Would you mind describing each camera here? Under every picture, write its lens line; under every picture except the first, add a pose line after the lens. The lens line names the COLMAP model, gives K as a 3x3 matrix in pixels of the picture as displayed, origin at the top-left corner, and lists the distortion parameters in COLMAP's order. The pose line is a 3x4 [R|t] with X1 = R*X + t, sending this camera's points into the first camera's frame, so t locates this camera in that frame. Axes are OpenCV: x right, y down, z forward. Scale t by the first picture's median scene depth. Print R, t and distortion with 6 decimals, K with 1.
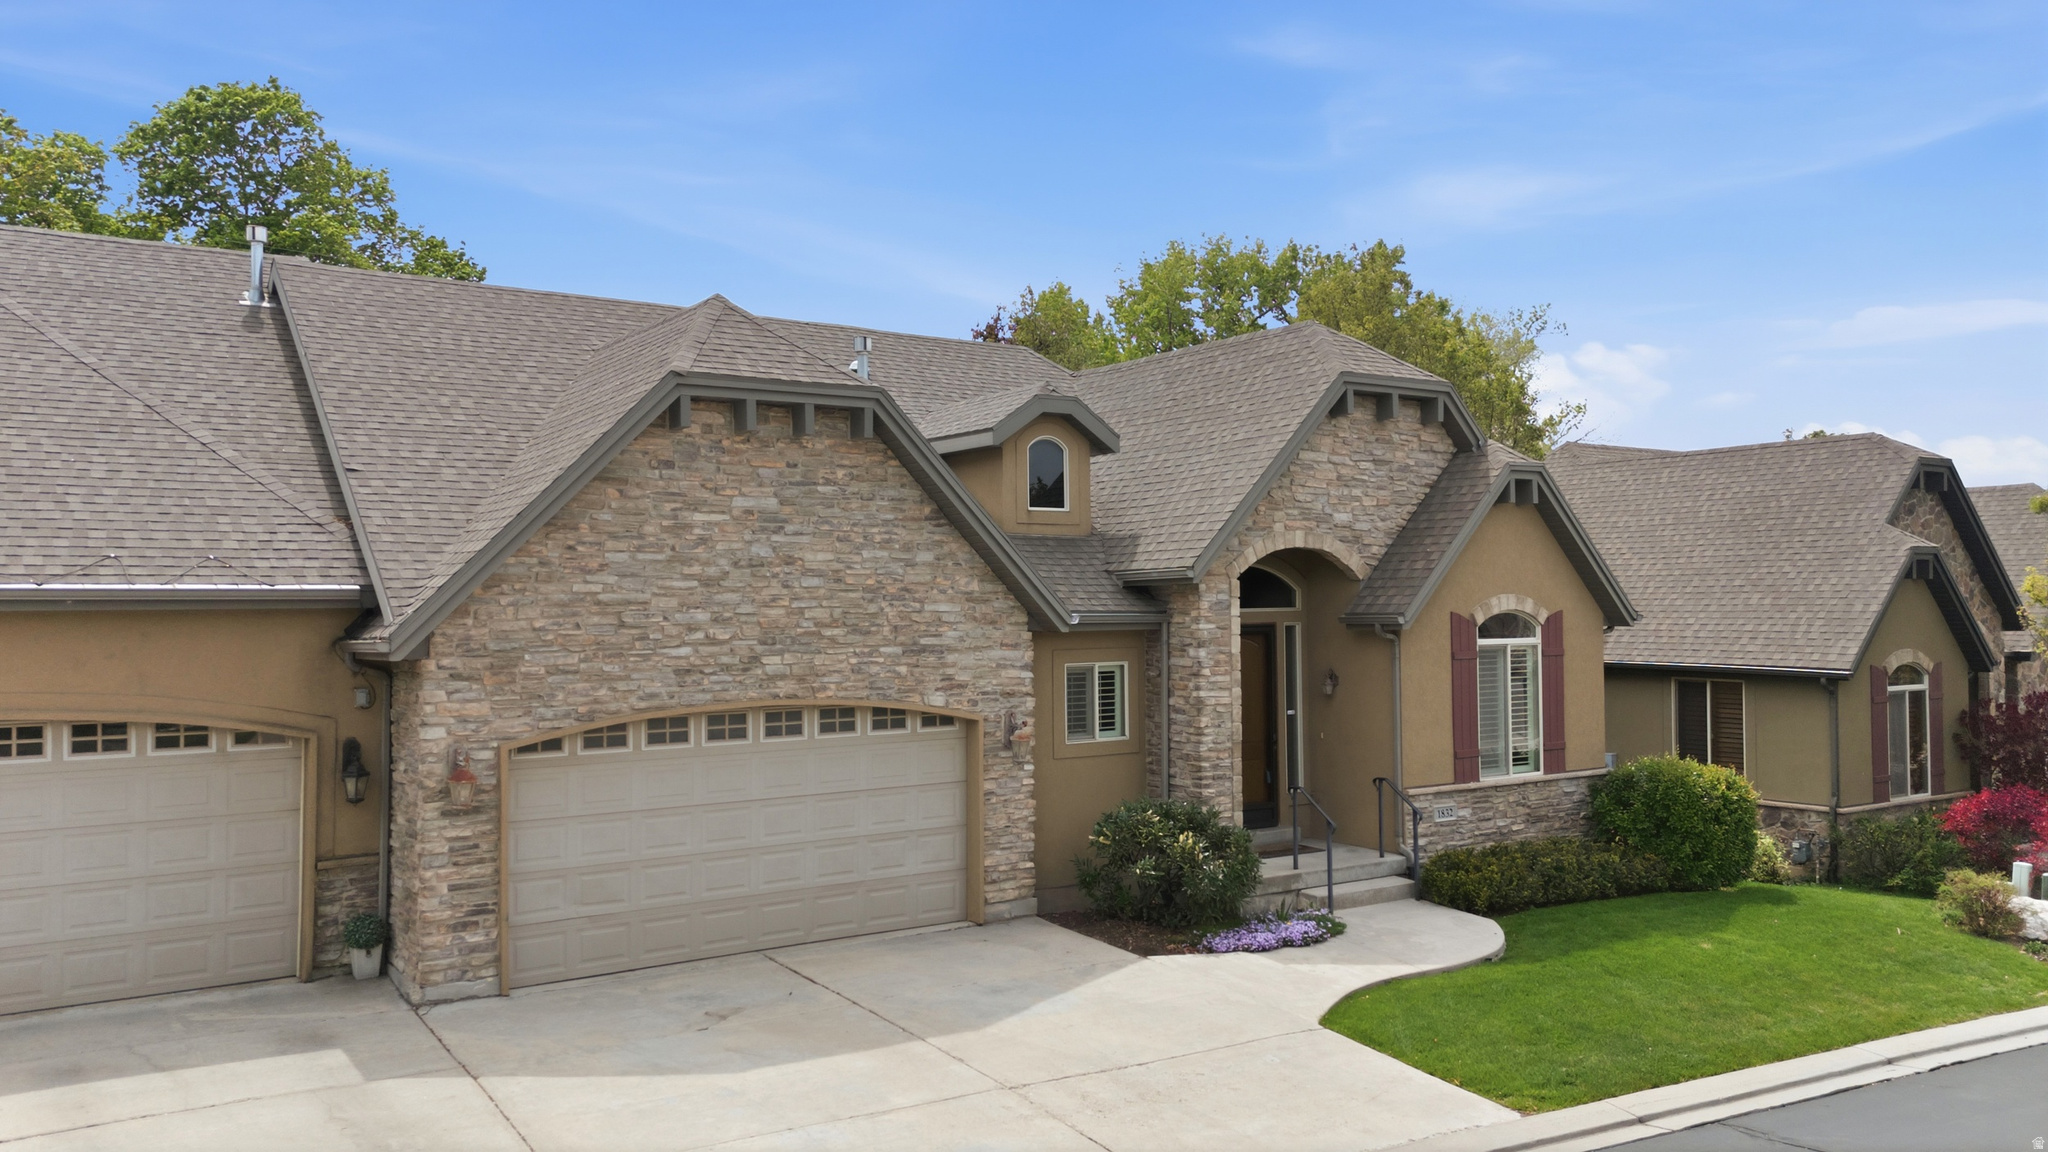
lens RADIAL K [[1496.6, 0, 1022.9], [0, 1496.6, 568.8], [0, 0, 1]] dist [0.060659, -0.045274]
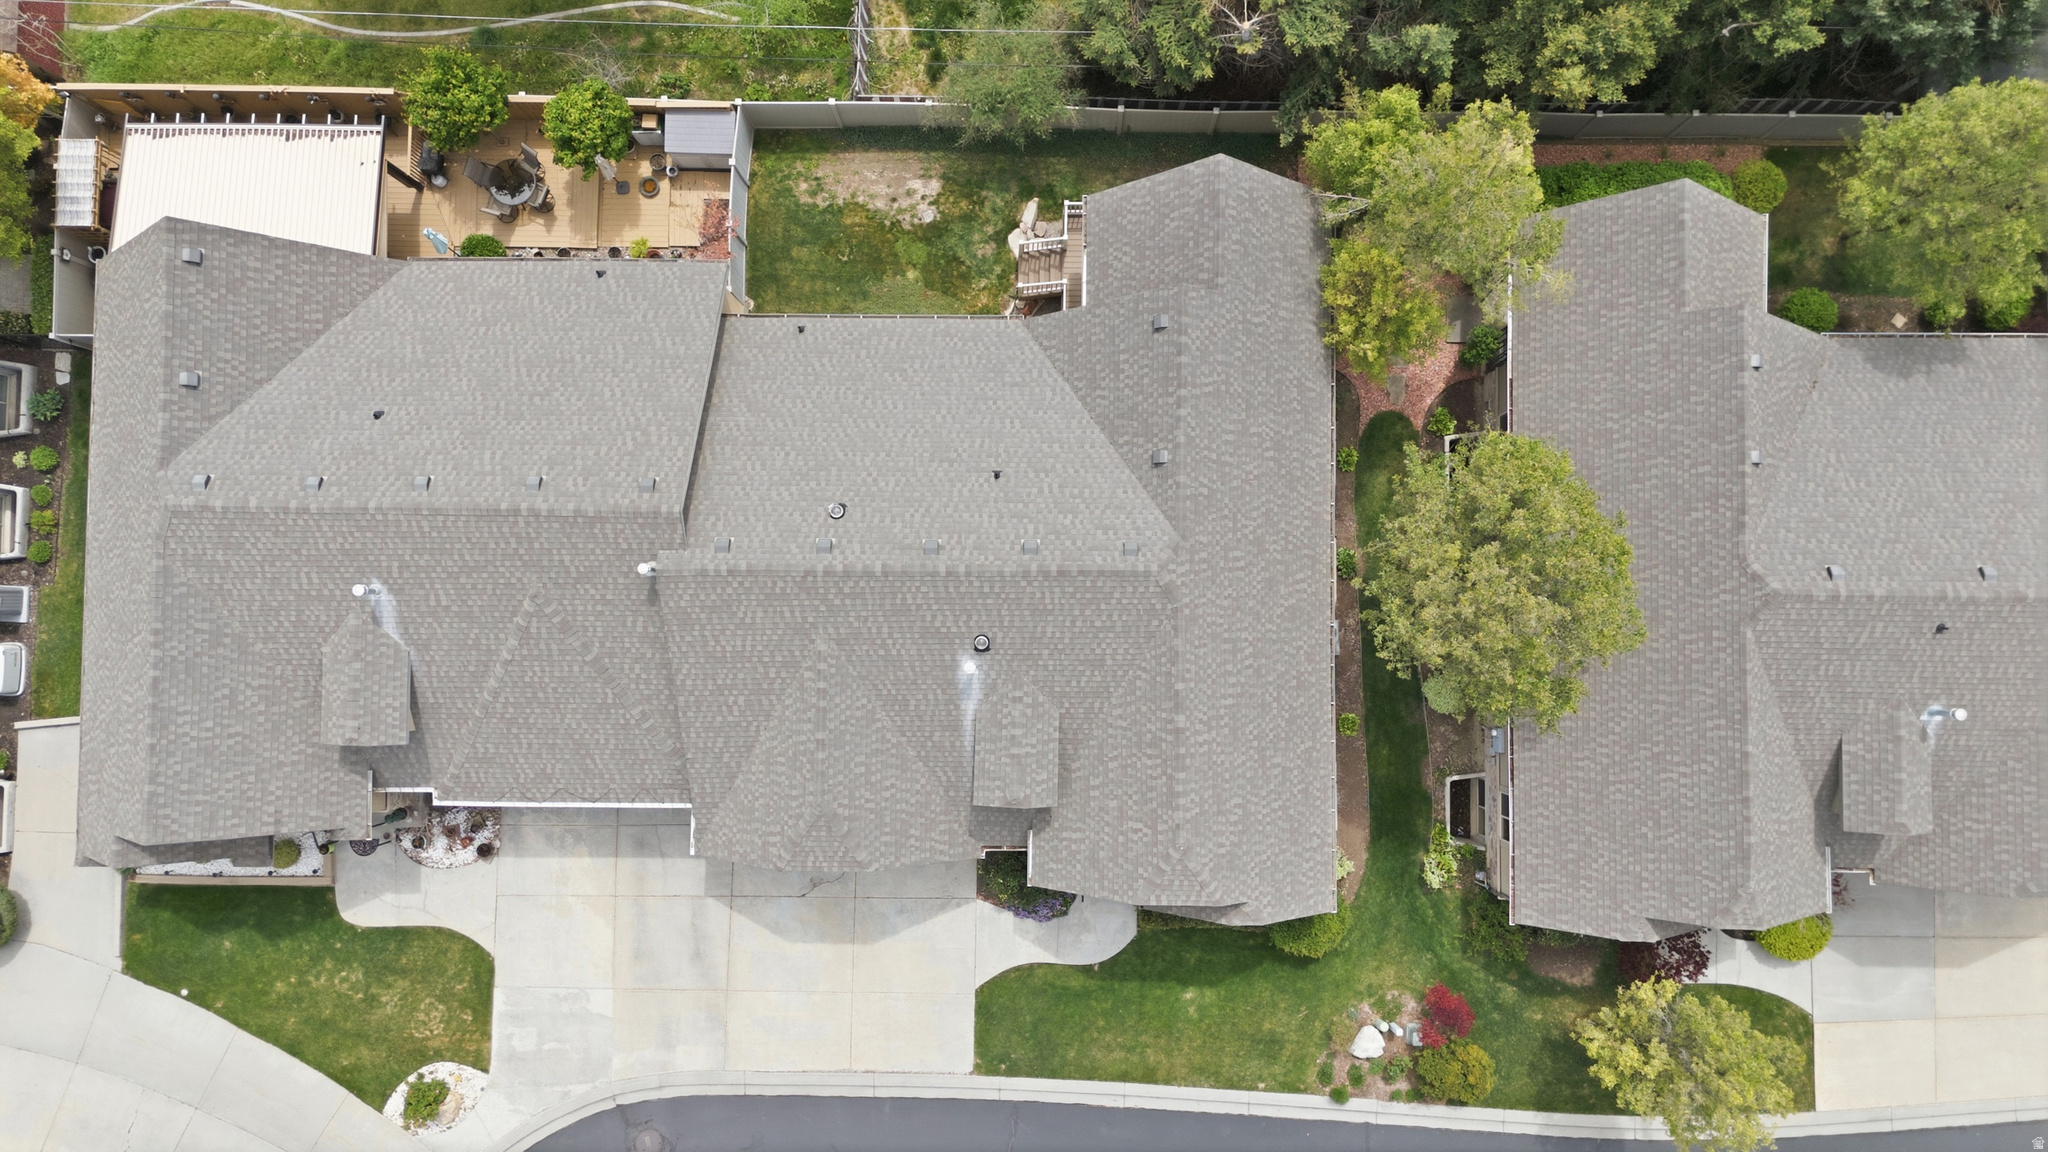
lens RADIAL K [[1496.6, 0, 1007.0], [0, 1496.6, 584.9], [0, 0, 1]] dist [0.060659, -0.045274]
pose [[0.827148, 0.559848, -0.048954, -0.050339], [0.035007, 0.035611, 0.998752, -2.216838], [0.560893, -0.827830, 0.009857, 1.344551]]
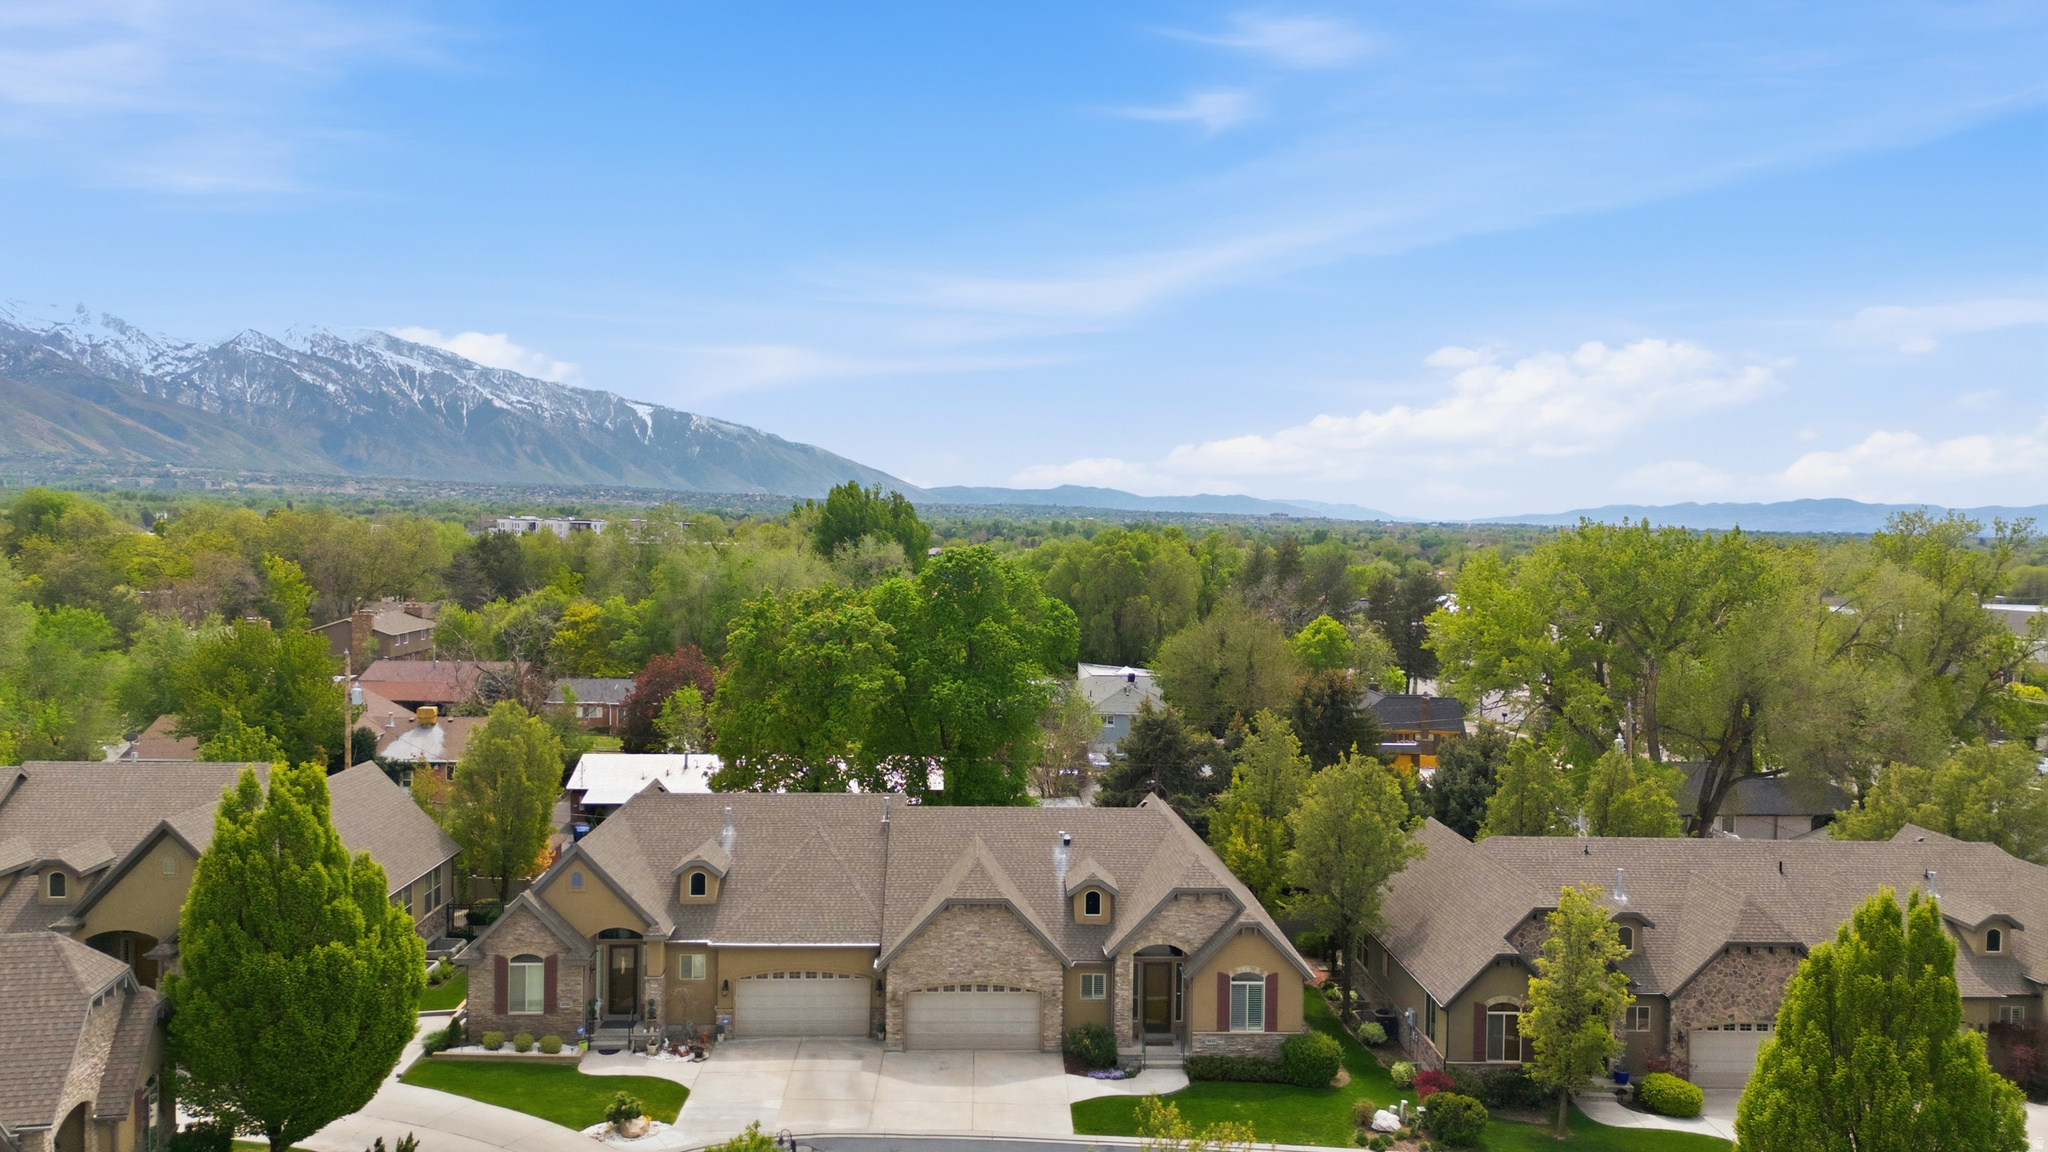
lens RADIAL K [[1496.6, 0, 1024.4], [0, 1496.6, 562.2], [0, 0, 1]] dist [0.060659, -0.045274]
pose [[0.852608, 0.032398, -0.521545, 1.655560], [-0.008735, 0.998820, 0.047767, -1.017911], [0.522478, -0.036171, 0.851886, -1.852885]]
